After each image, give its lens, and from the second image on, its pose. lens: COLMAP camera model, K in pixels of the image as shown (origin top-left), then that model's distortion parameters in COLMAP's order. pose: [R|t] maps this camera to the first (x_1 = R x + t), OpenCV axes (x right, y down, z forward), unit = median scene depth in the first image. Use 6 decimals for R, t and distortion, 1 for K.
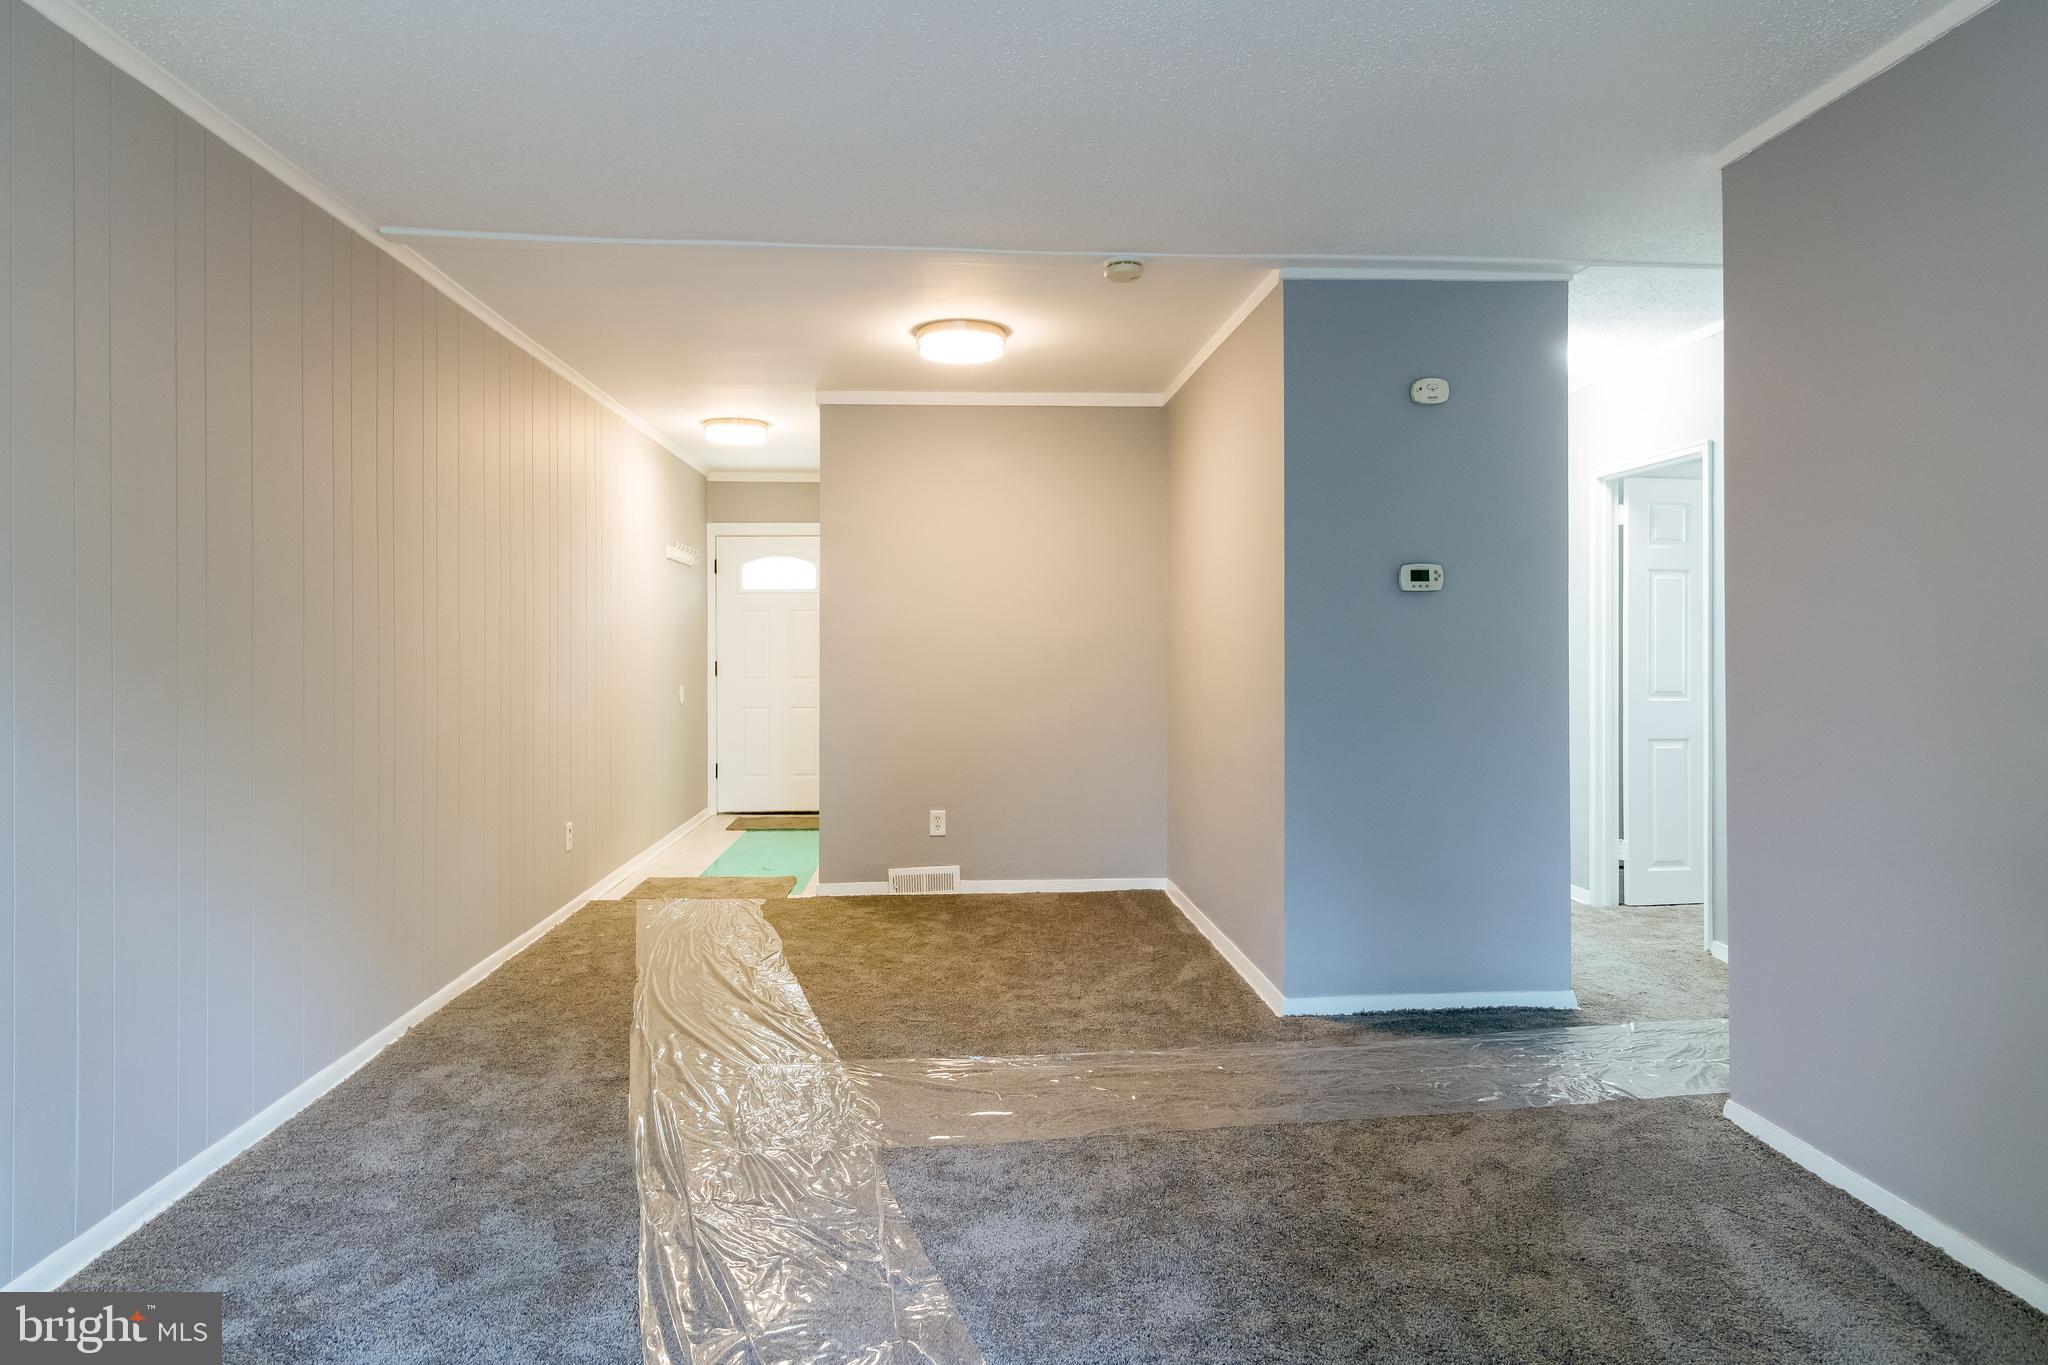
lens RADIAL K [[1144.0, 0, 1022.3], [0, 1144.0, 630.5], [0, 0, 1]] dist [0.000529, 0.001853]
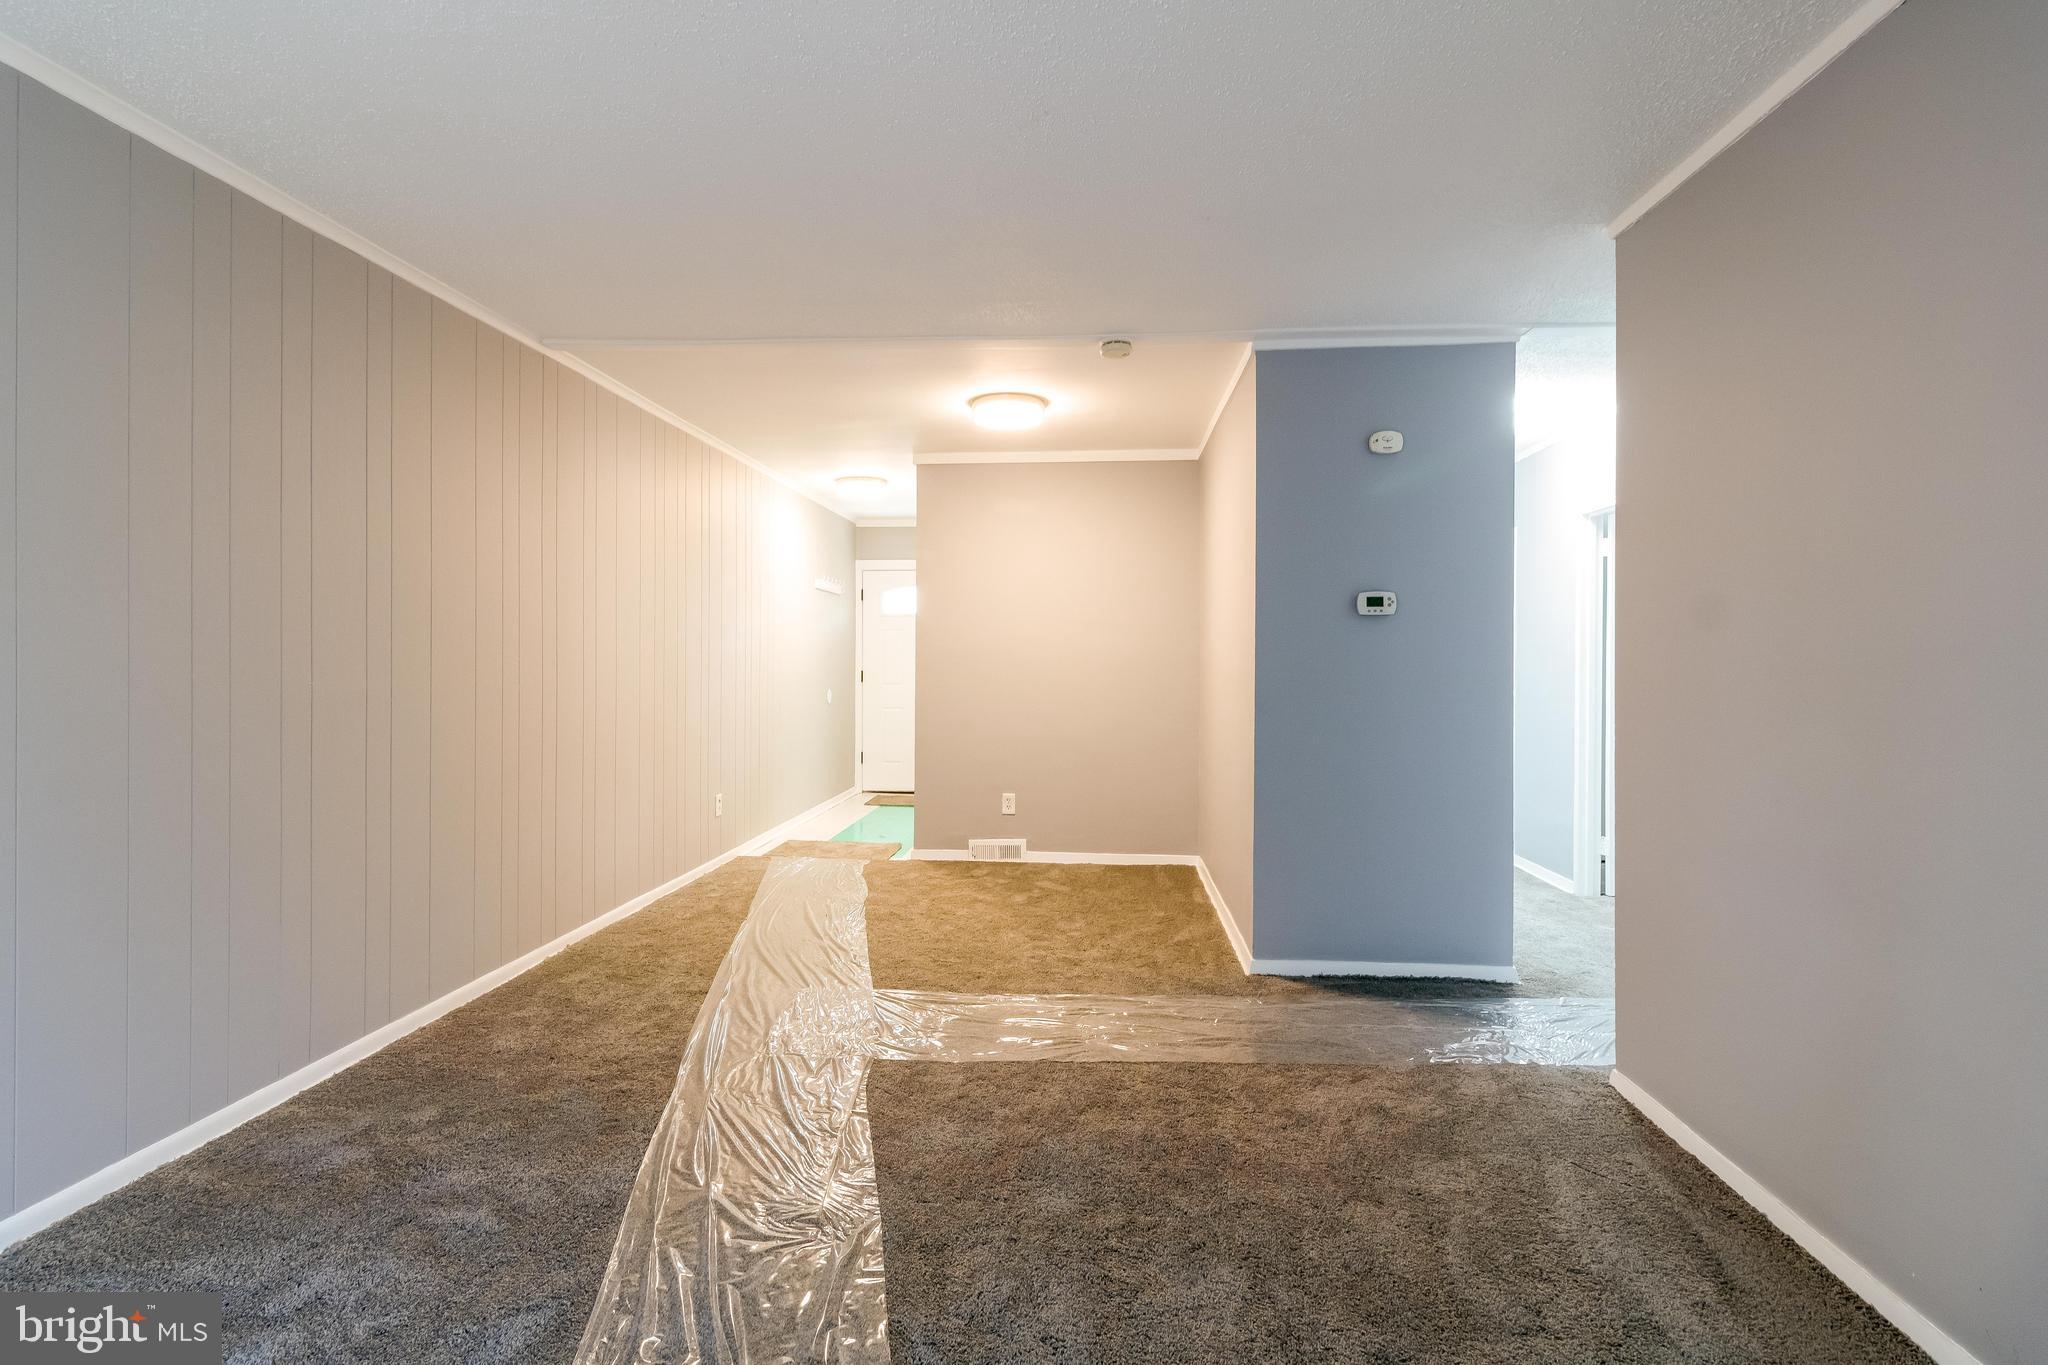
lens RADIAL K [[945.1, 0, 1026.3], [0, 945.1, 651.9], [0, 0, 1]] dist [0.000228, -0.000194]
pose [[0.989160, 0.007043, -0.146672, 0.139304], [-0.006365, 0.999967, 0.005094, 0.000194], [0.146703, -0.004106, 0.989172, 0.001306]]
